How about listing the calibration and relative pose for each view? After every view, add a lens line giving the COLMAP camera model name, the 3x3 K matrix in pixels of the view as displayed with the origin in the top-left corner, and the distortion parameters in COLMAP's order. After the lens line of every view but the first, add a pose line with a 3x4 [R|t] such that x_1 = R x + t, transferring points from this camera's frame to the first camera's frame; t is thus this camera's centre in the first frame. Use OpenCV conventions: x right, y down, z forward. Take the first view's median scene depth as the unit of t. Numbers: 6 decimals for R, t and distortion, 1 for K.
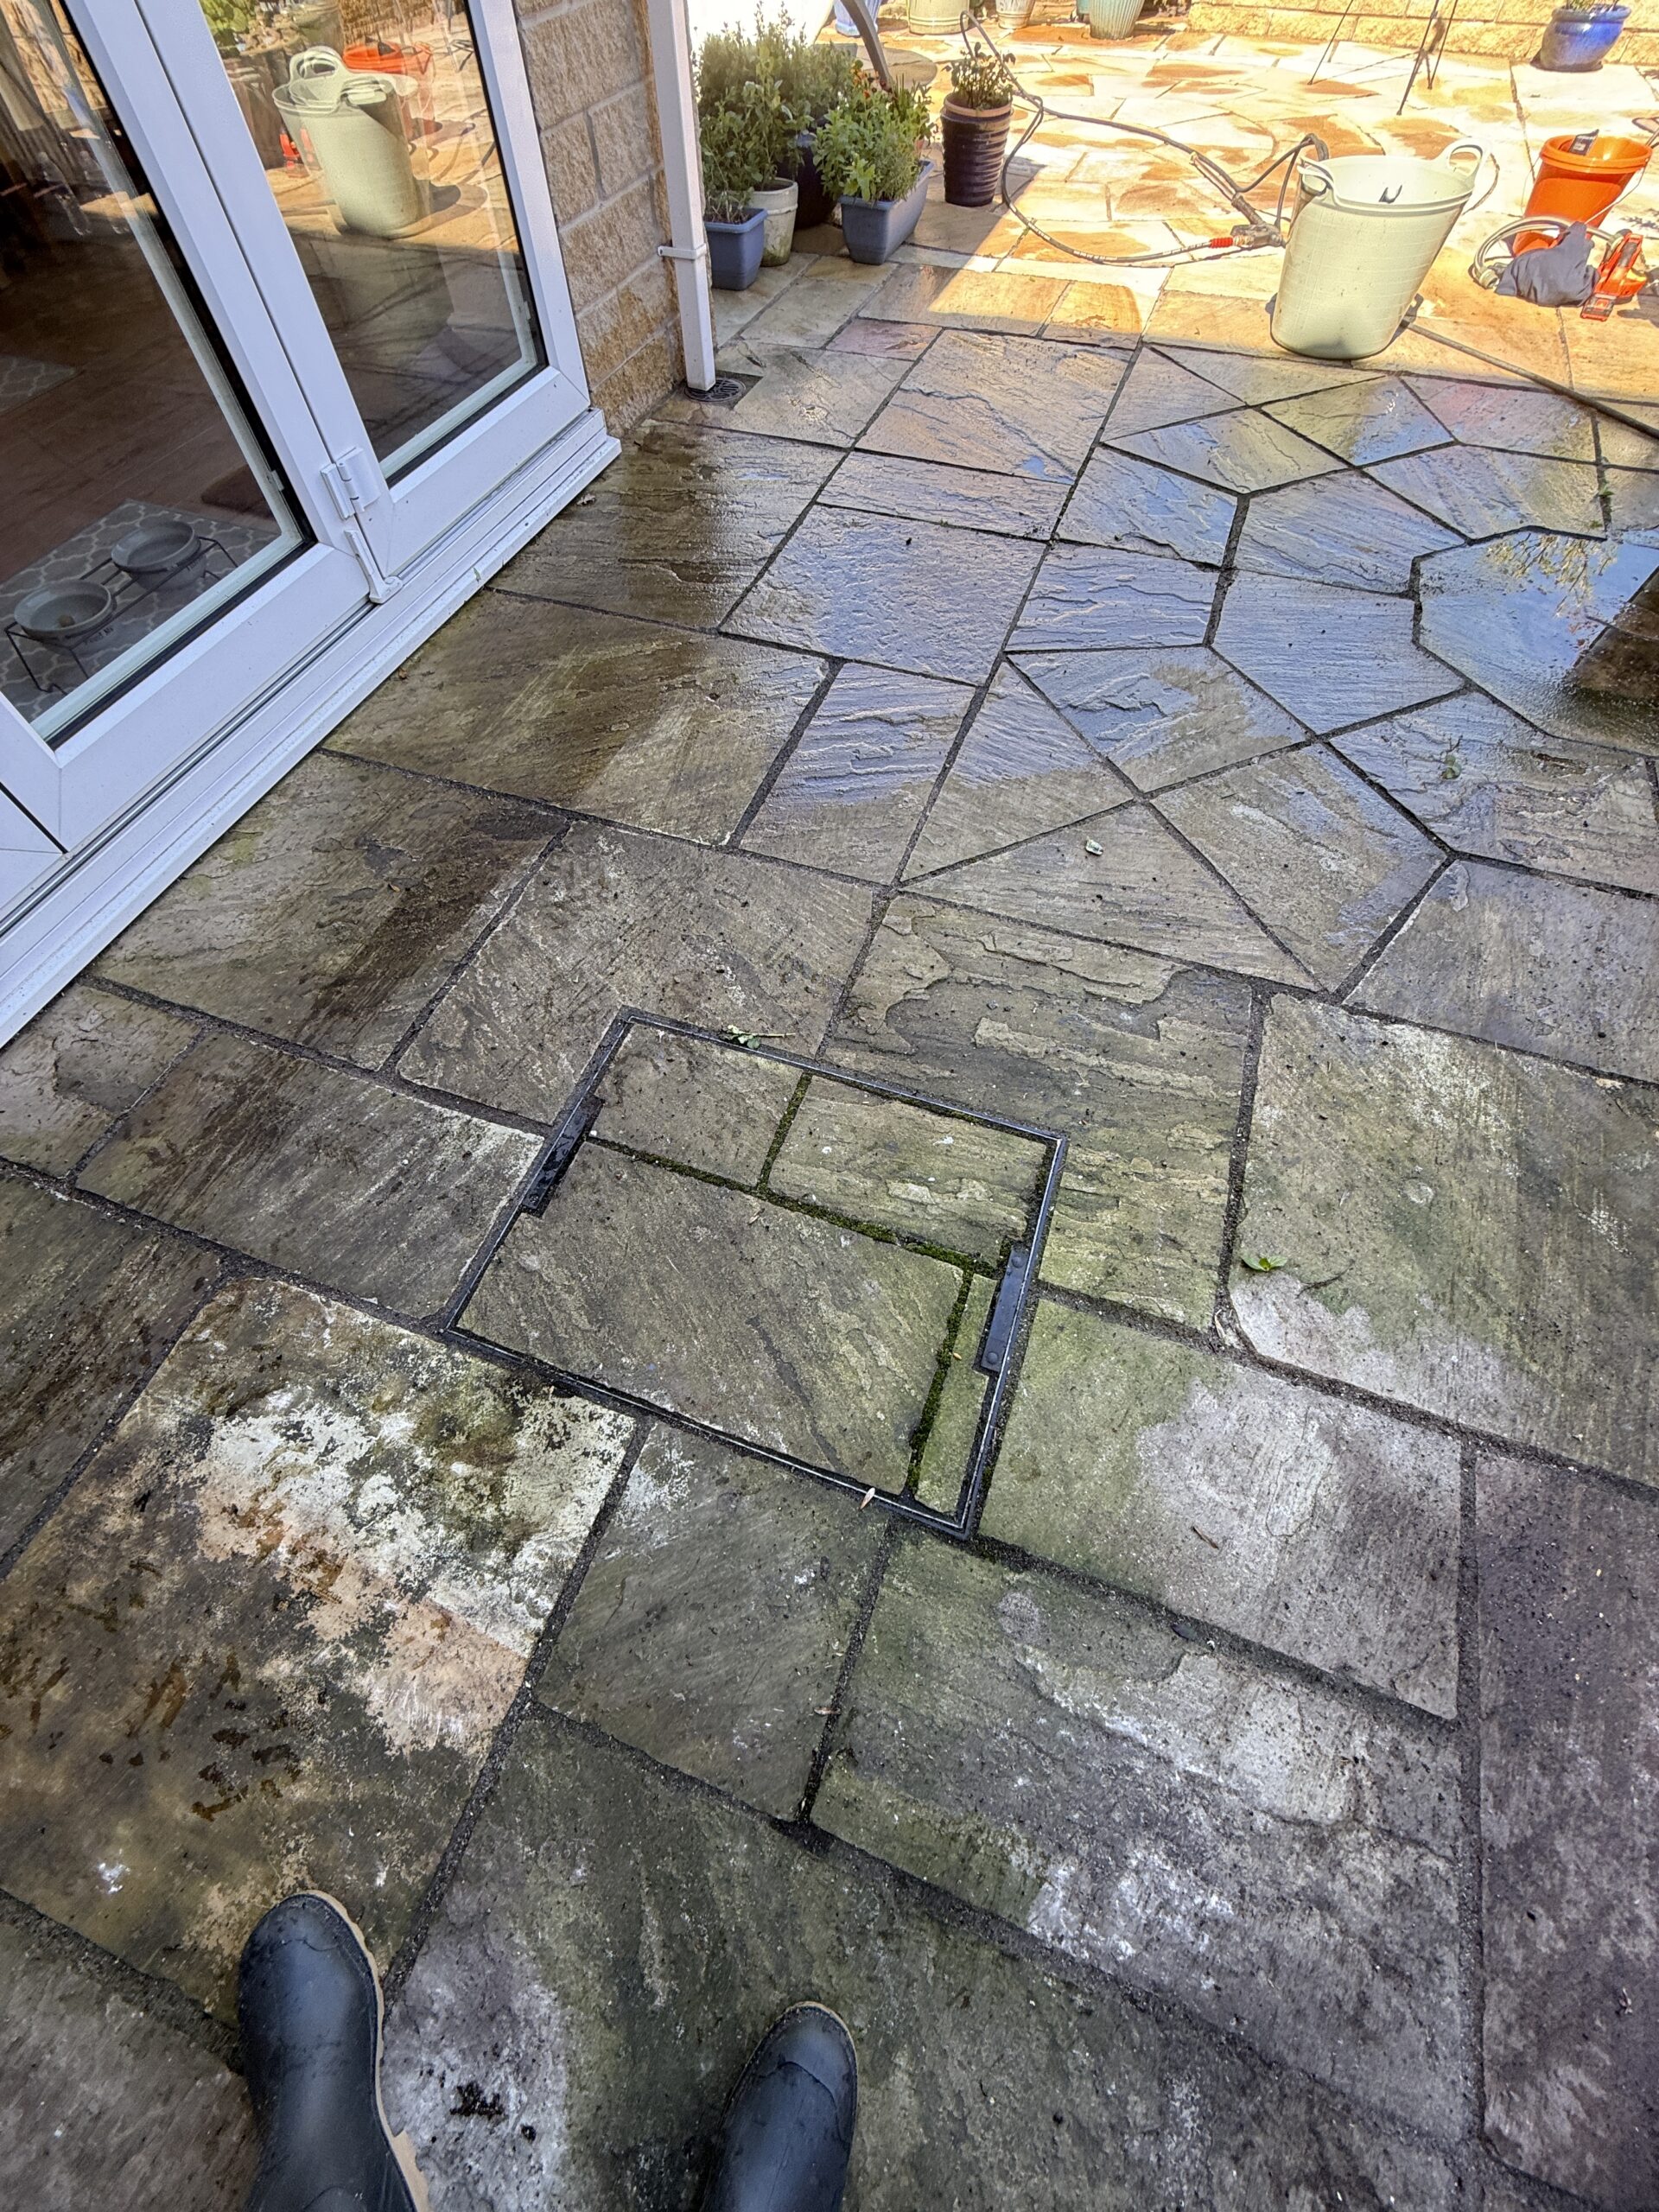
lens RADIAL K [[872.4, 0, 822.1], [0, 872.4, 1100.9], [0, 0, 1]] dist [-0.002441, 0.000059]
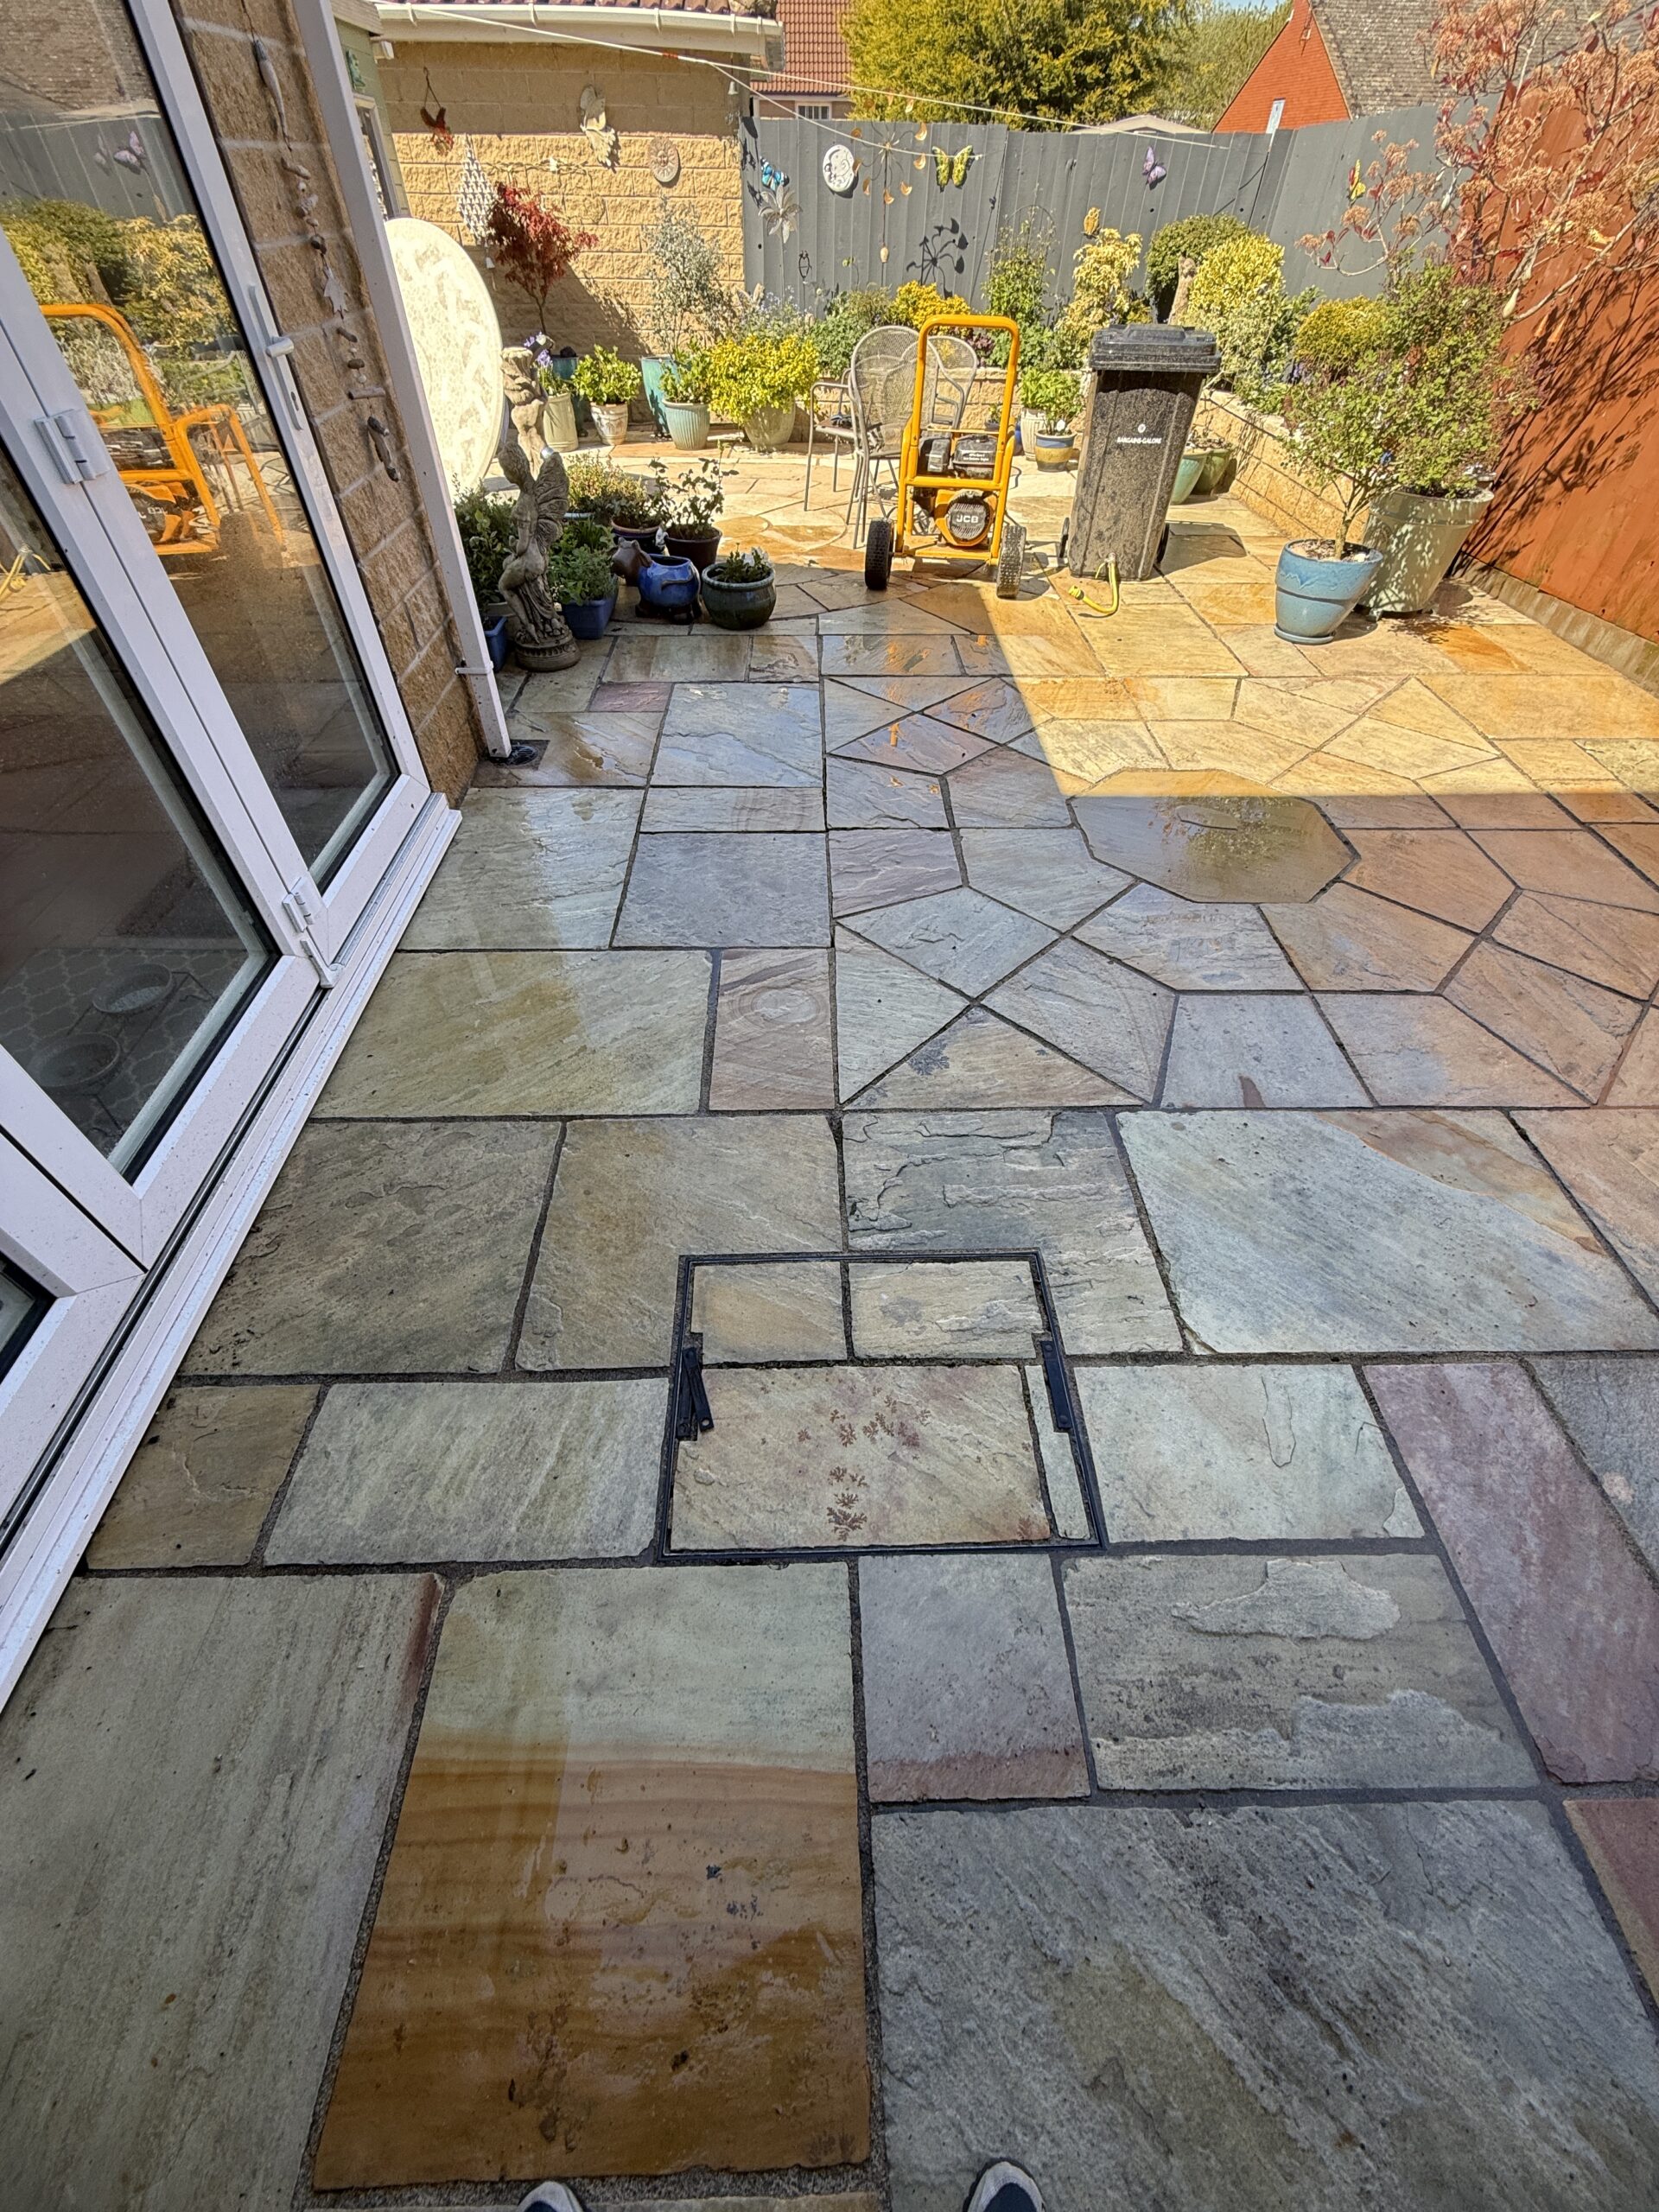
lens RADIAL K [[872.4, 0, 819.5], [0, 872.4, 1102.3], [0, 0, 1]] dist [-0.002441, 0.000059]
pose [[0.931207, -0.251996, 0.263345, -0.273014], [0.299894, 0.940354, -0.160616, -0.047884], [-0.207163, 0.228542, 0.951237, -0.237059]]
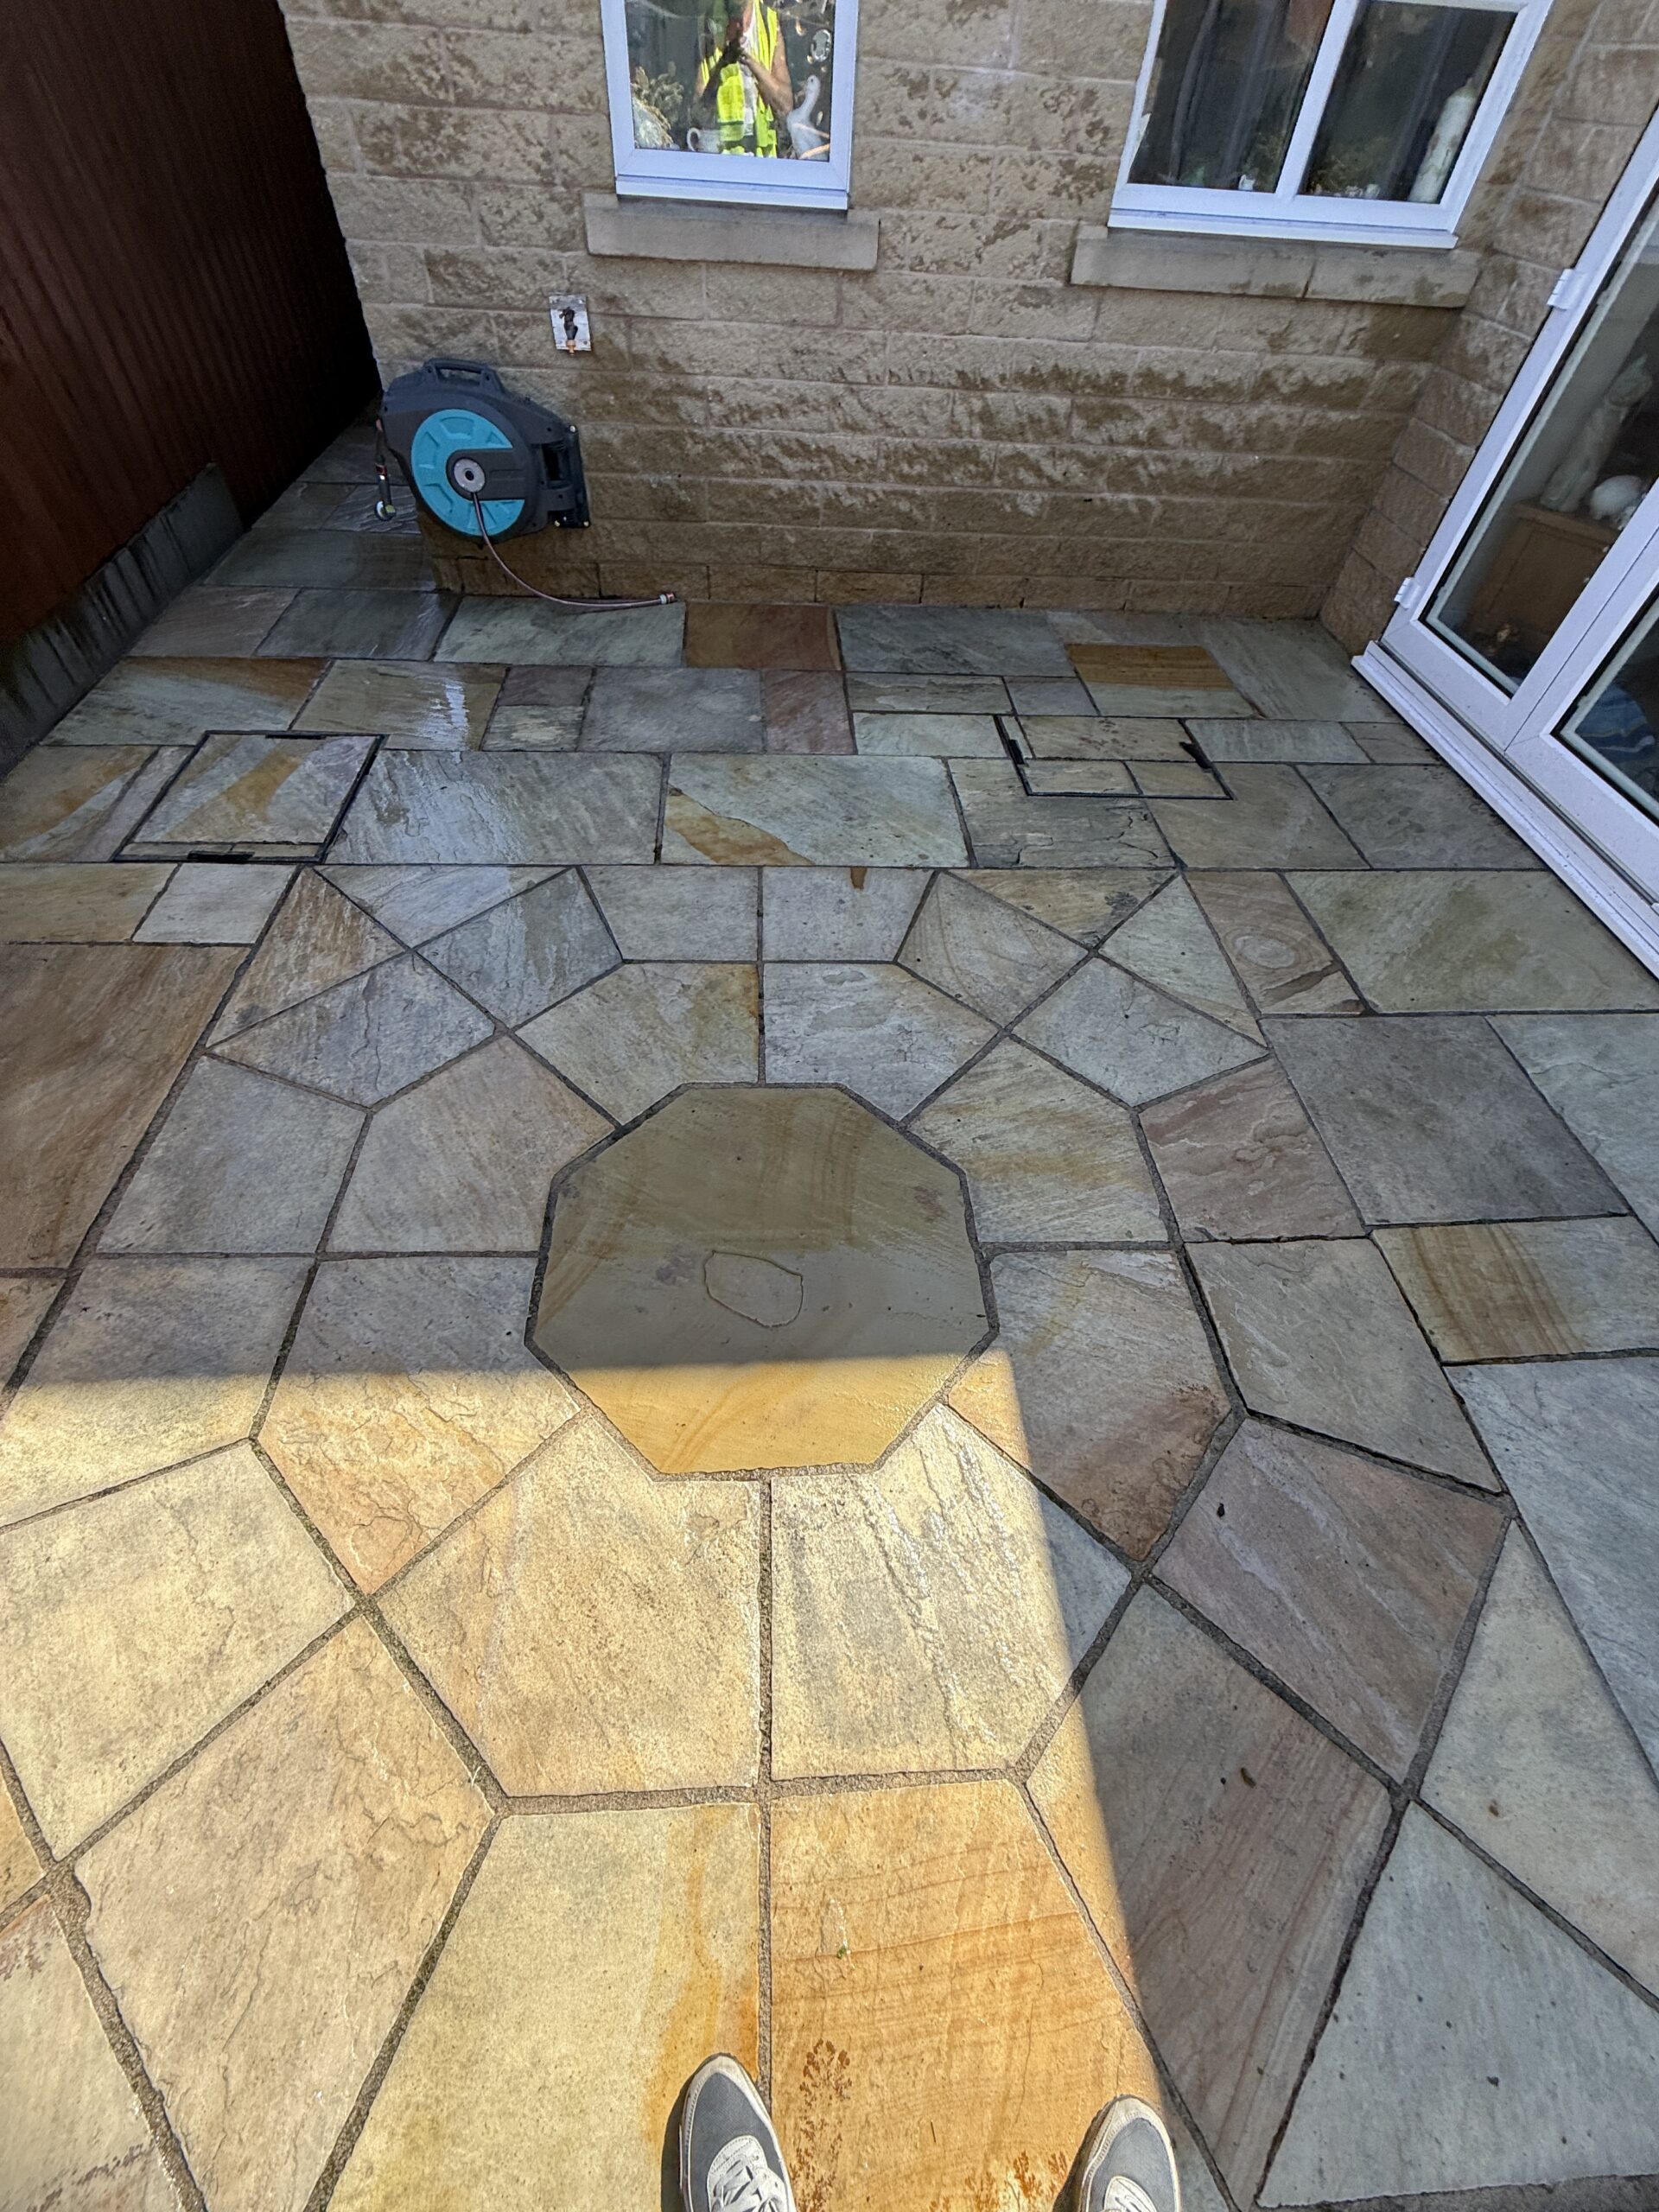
lens RADIAL K [[872.4, 0, 821.0], [0, 872.4, 1099.6], [0, 0, 1]] dist [-0.002441, 0.000059]
pose [[-0.915072, 0.286177, -0.284158, 1.268258], [-0.364067, -0.283083, 0.887310, -1.543336], [0.173488, 0.915405, 0.363230, 0.627709]]
